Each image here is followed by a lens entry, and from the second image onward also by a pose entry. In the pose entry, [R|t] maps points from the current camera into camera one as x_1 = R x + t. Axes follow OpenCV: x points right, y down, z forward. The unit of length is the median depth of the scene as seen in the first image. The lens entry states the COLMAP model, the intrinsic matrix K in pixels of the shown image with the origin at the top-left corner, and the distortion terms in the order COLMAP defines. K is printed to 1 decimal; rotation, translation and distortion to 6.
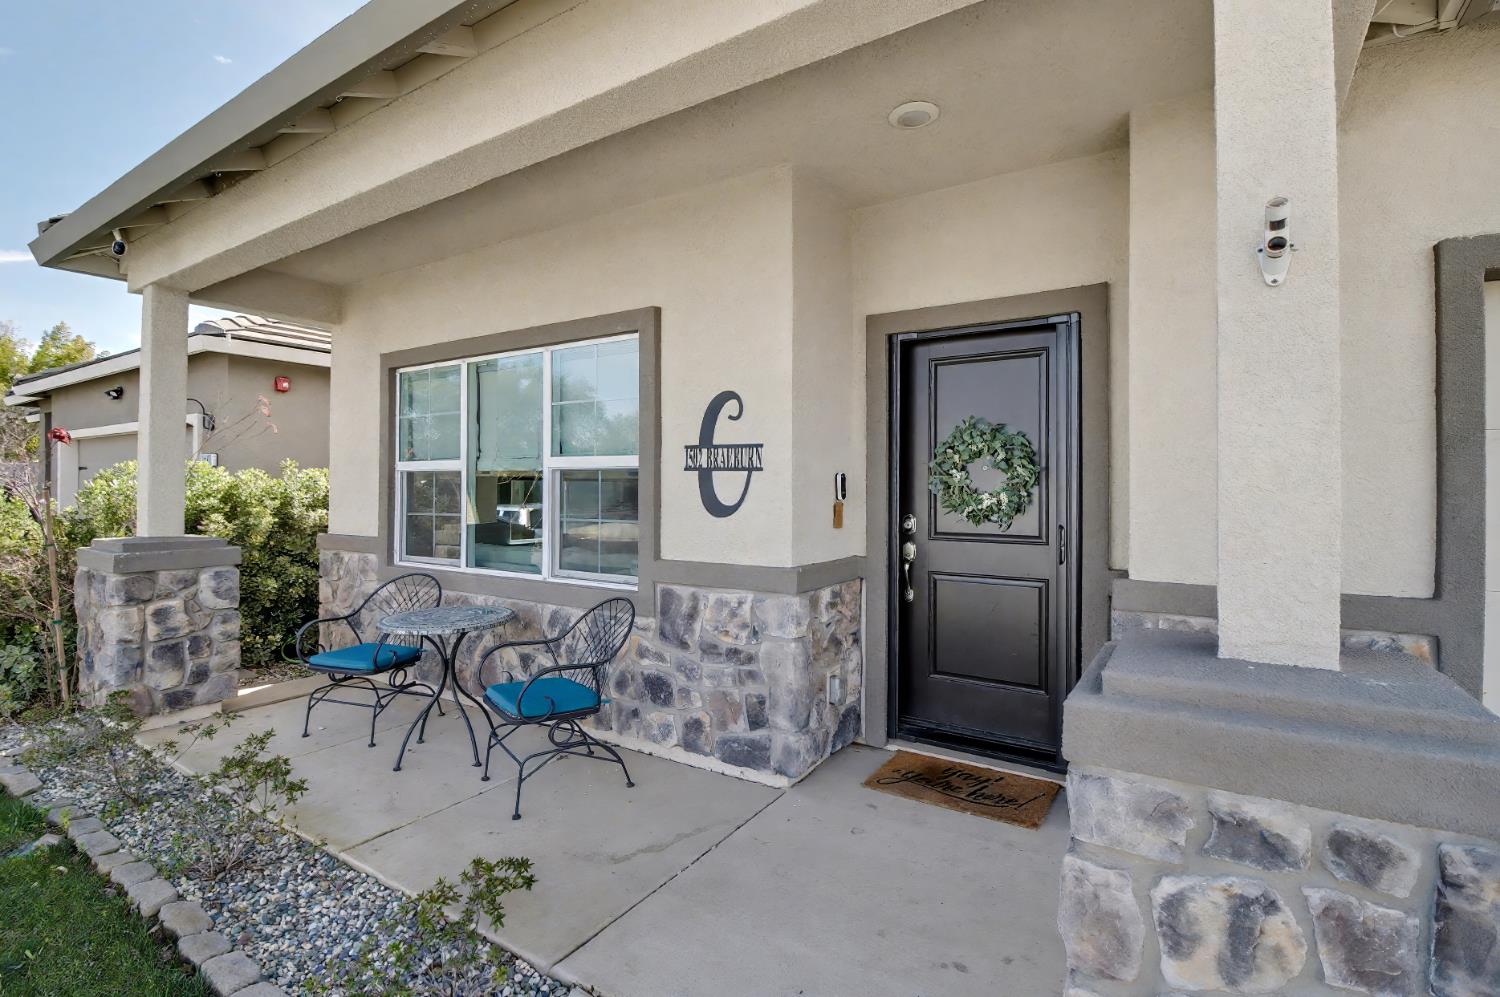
lens RADIAL K [[703.3, 0, 753.1], [0, 703.3, 479.4], [0, 0, 1]] dist [-0.004814, -0.000715]
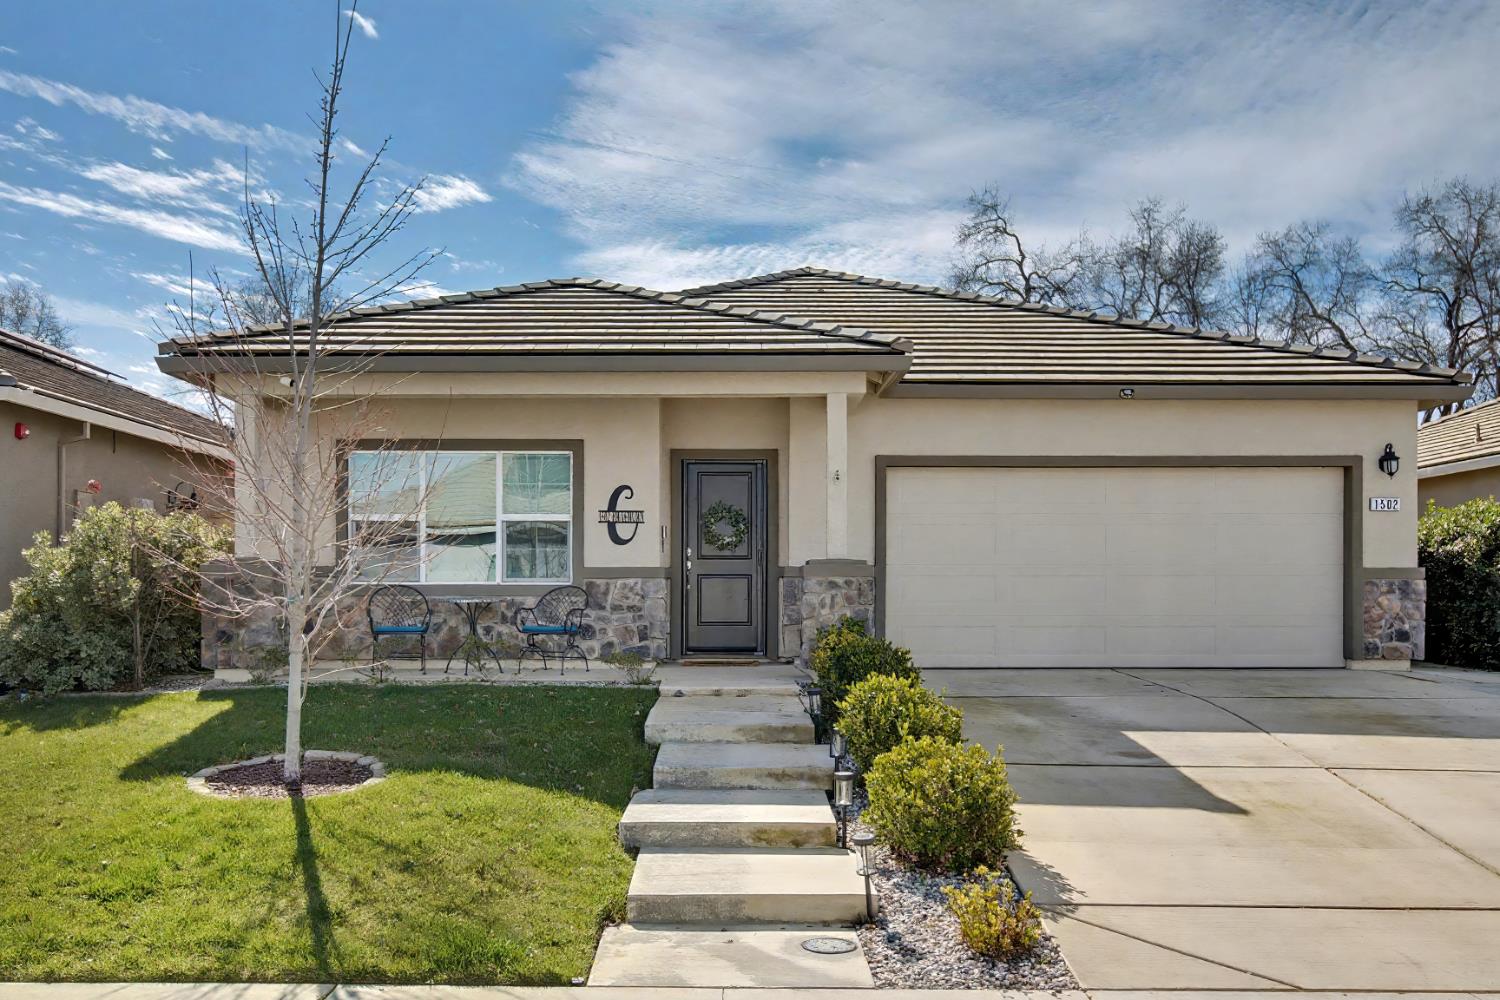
lens RADIAL K [[1317.1, 0, 677.5], [0, 1317.1, 577.7], [0, 0, 1]] dist [0.007834, 0.006367]
pose [[0.859206, 0.004576, 0.511609, -1.878476], [-0.005528, 0.999985, 0.000339, 0.146438], [-0.511599, -0.003119, 0.859219, -2.419660]]
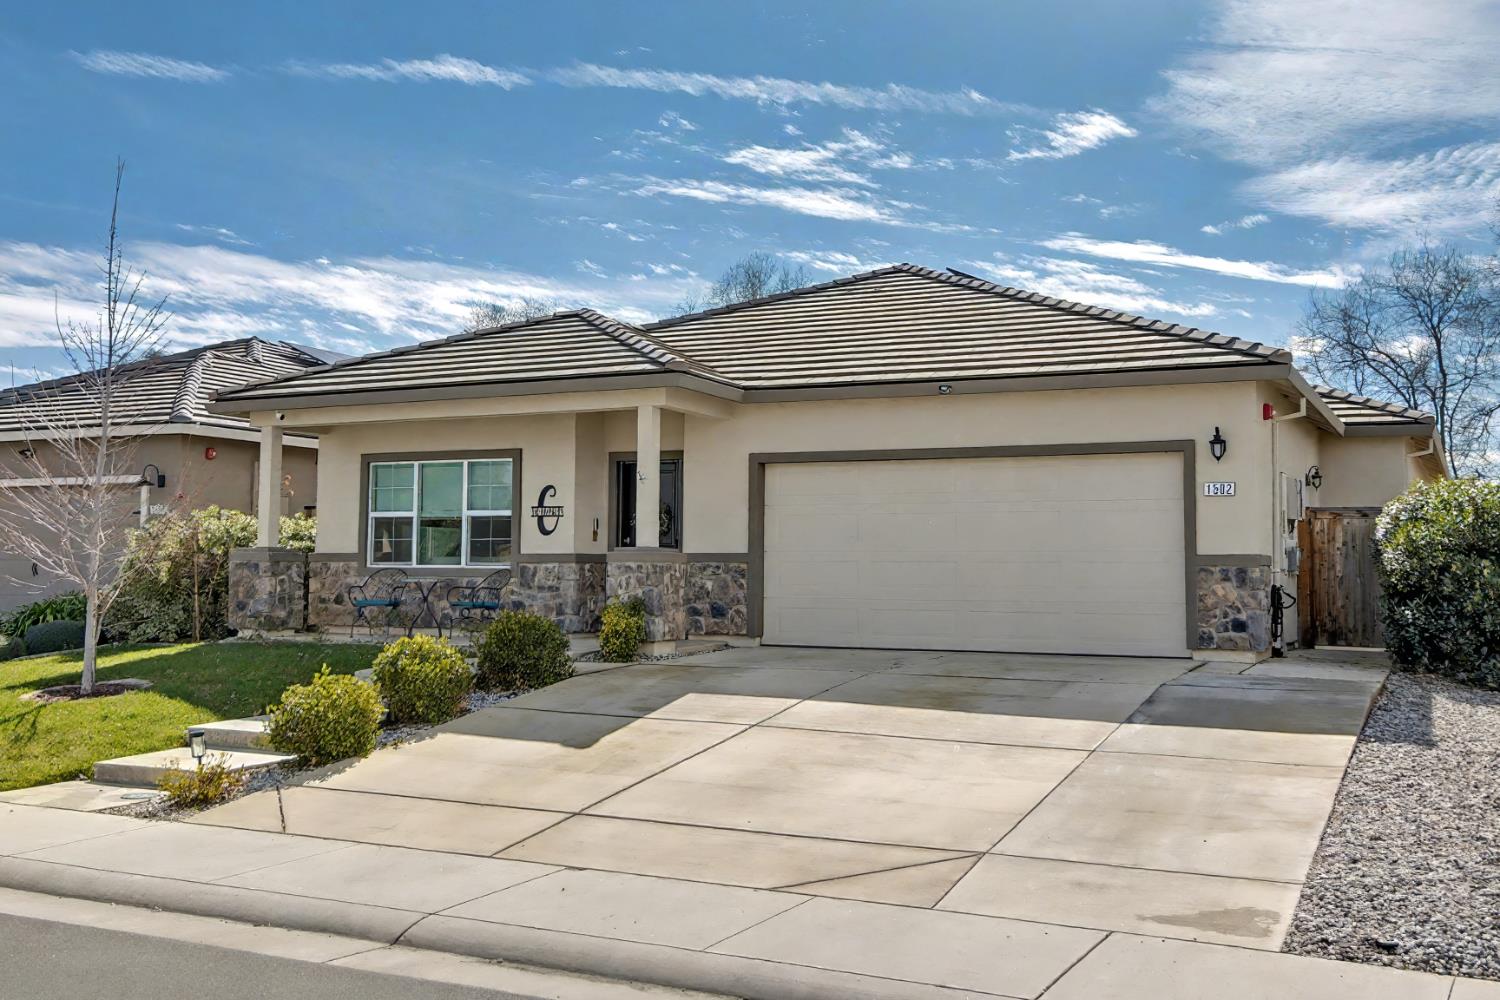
lens RADIAL K [[1488.5, 0, 715.0], [0, 1488.5, 502.1], [0, 0, 1]] dist [0.106544, 0.014808]
pose [[0.996470, 0.011125, 0.083214, 0.107760], [-0.007877, 0.999198, -0.039250, 0.137156], [-0.083584, 0.038456, 0.995758, -4.280441]]
